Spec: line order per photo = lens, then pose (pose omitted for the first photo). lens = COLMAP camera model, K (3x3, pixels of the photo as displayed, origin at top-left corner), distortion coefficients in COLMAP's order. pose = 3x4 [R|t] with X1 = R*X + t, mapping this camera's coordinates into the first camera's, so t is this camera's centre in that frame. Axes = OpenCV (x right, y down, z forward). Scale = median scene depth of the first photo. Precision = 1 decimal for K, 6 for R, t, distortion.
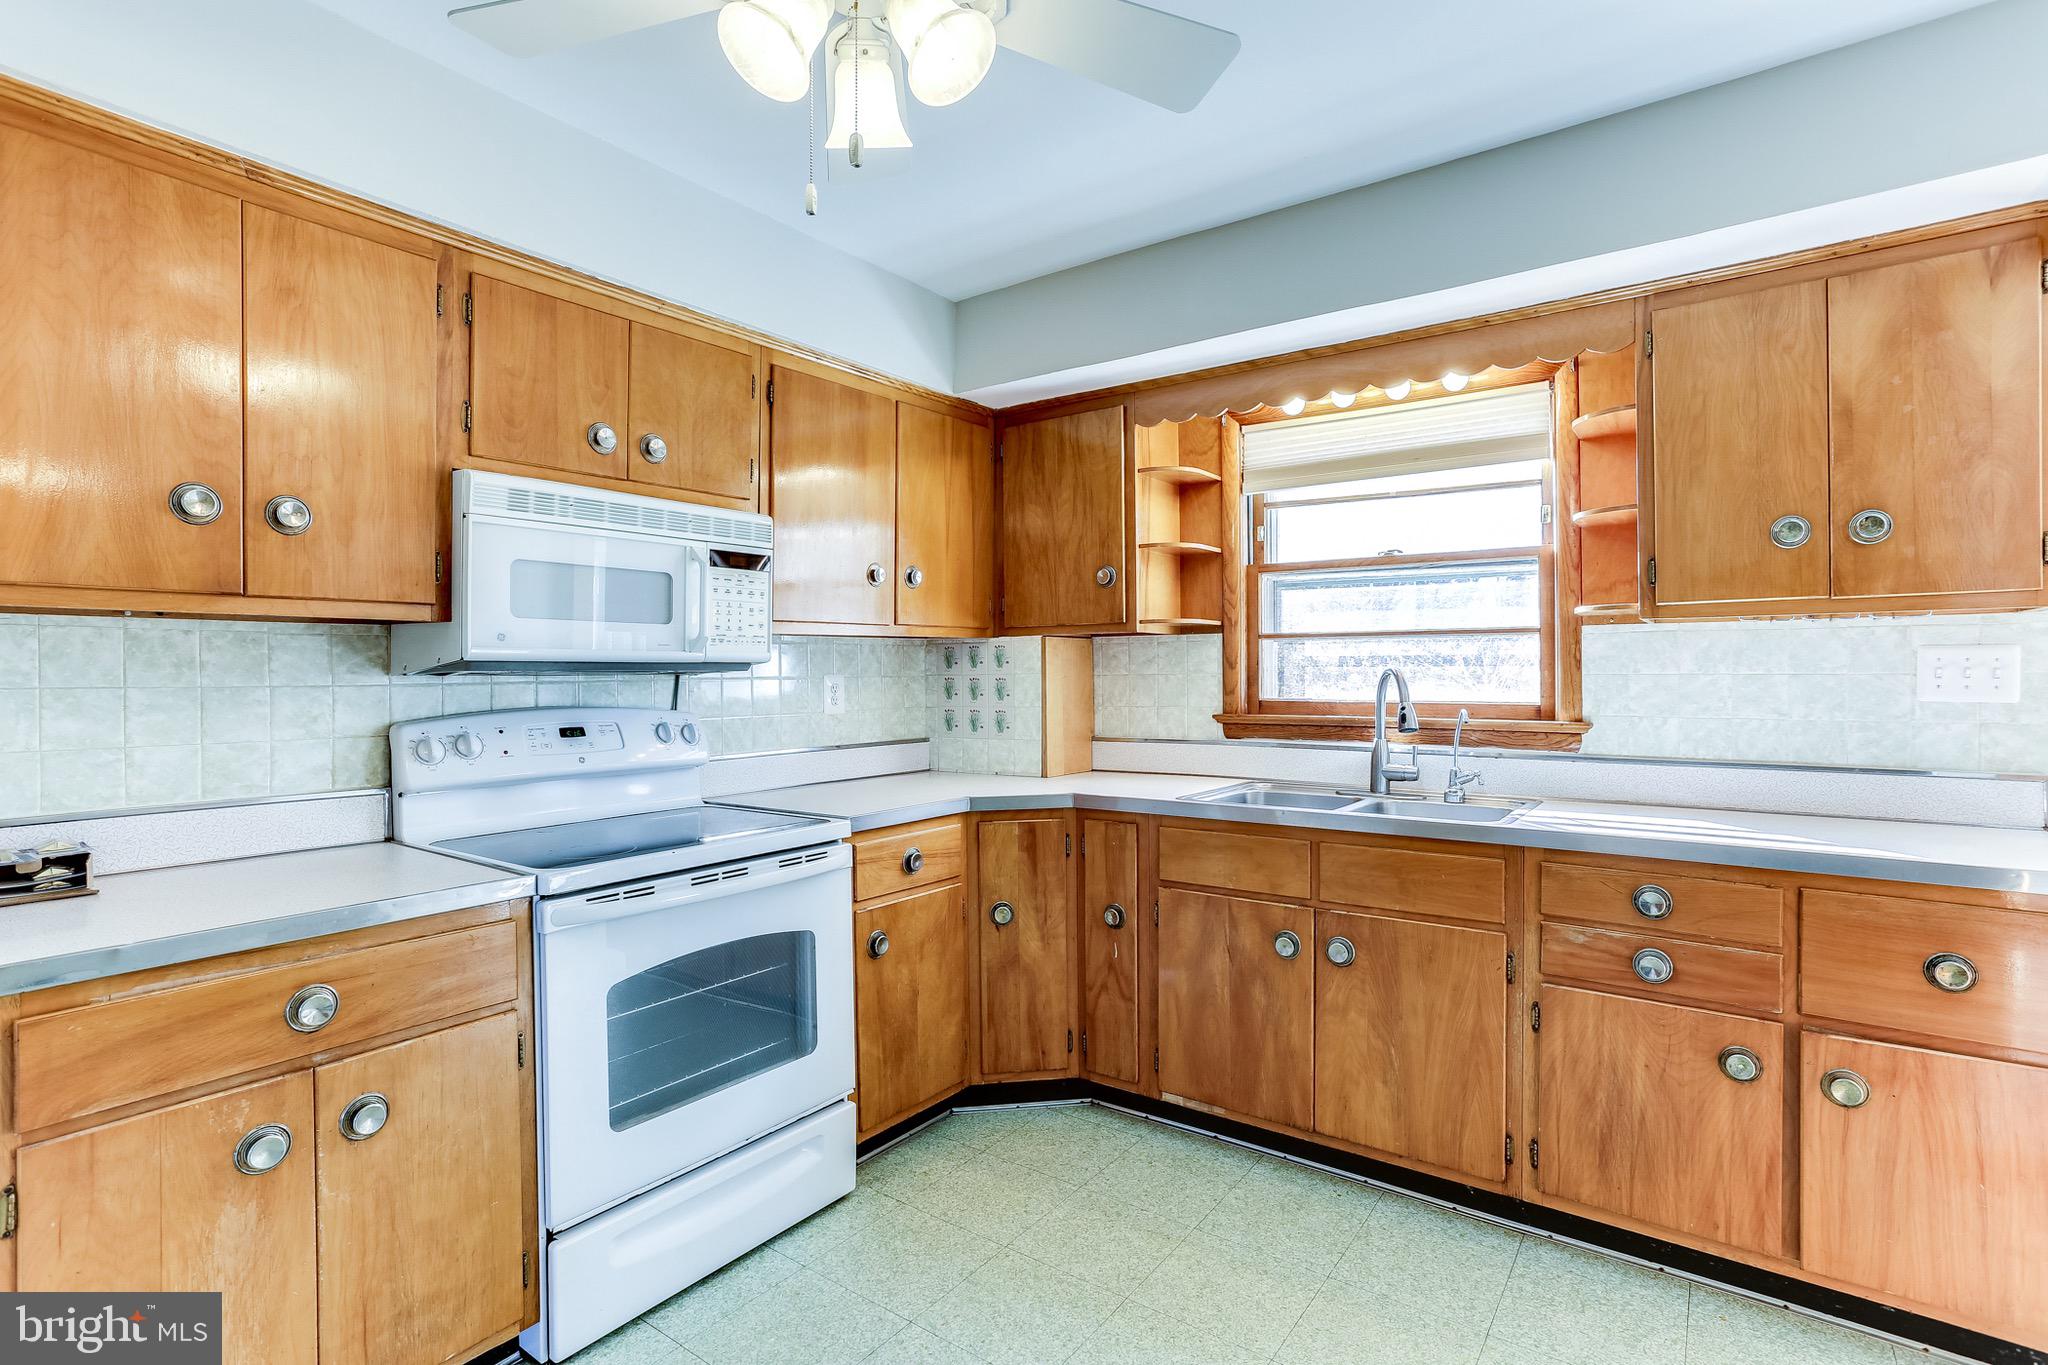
lens RADIAL K [[997.9, 0, 997.0], [0, 997.9, 670.2], [0, 0, 1]] dist [-0.027442, 0.004282]
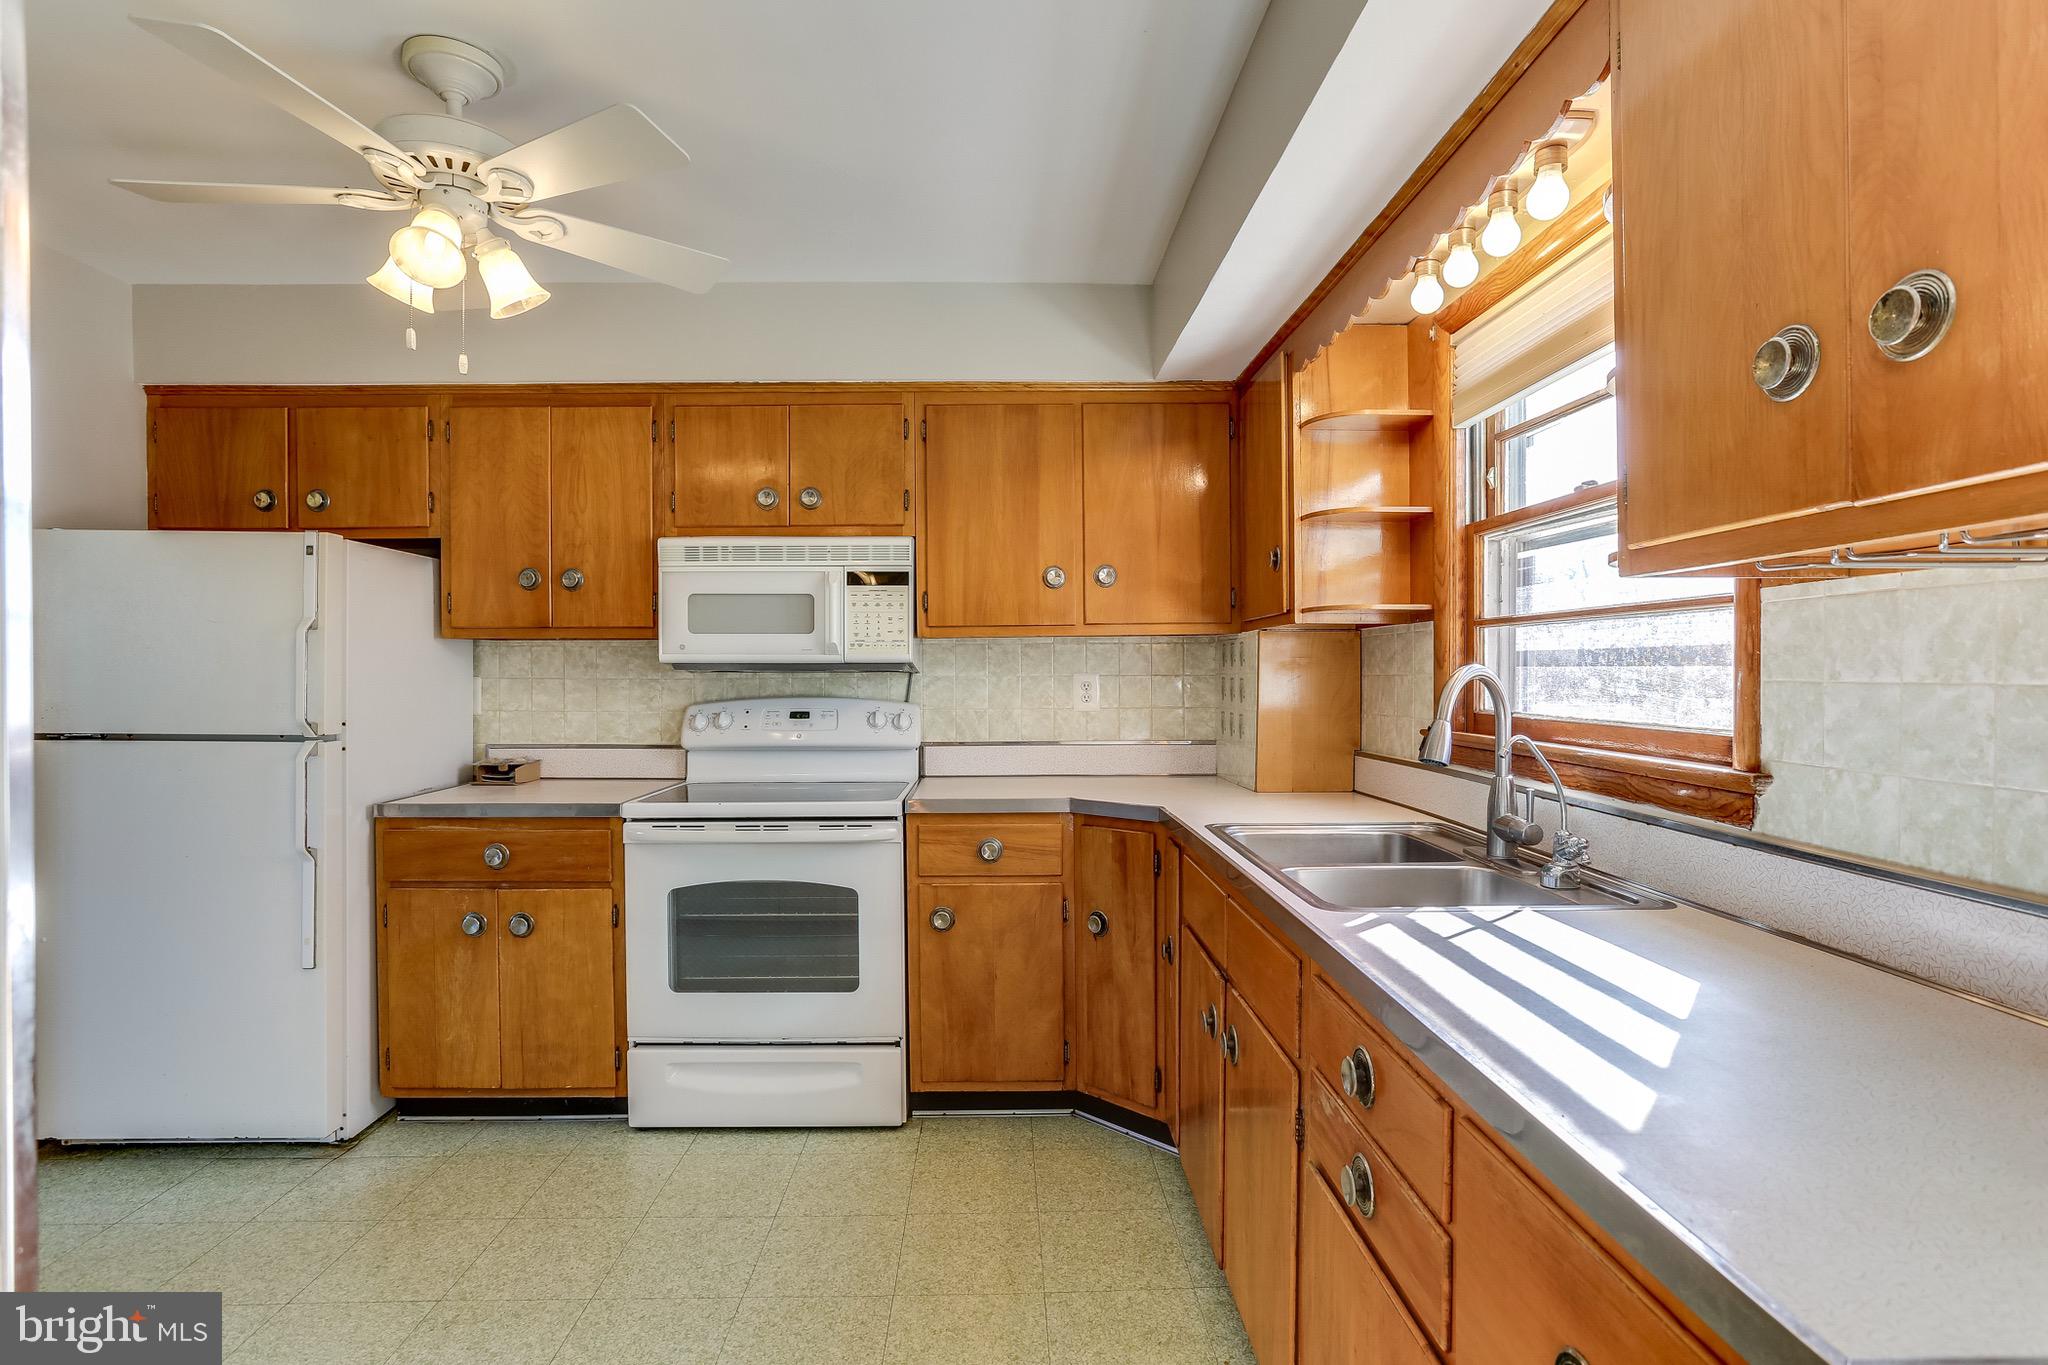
lens RADIAL K [[997.9, 0, 979.4], [0, 997.9, 670.9], [0, 0, 1]] dist [-0.027442, 0.004282]
pose [[0.603194, 0.004150, -0.797584, 0.799002], [0.000549, 0.999984, 0.005618, -0.004864], [0.797594, -0.003827, 0.603182, 0.377006]]
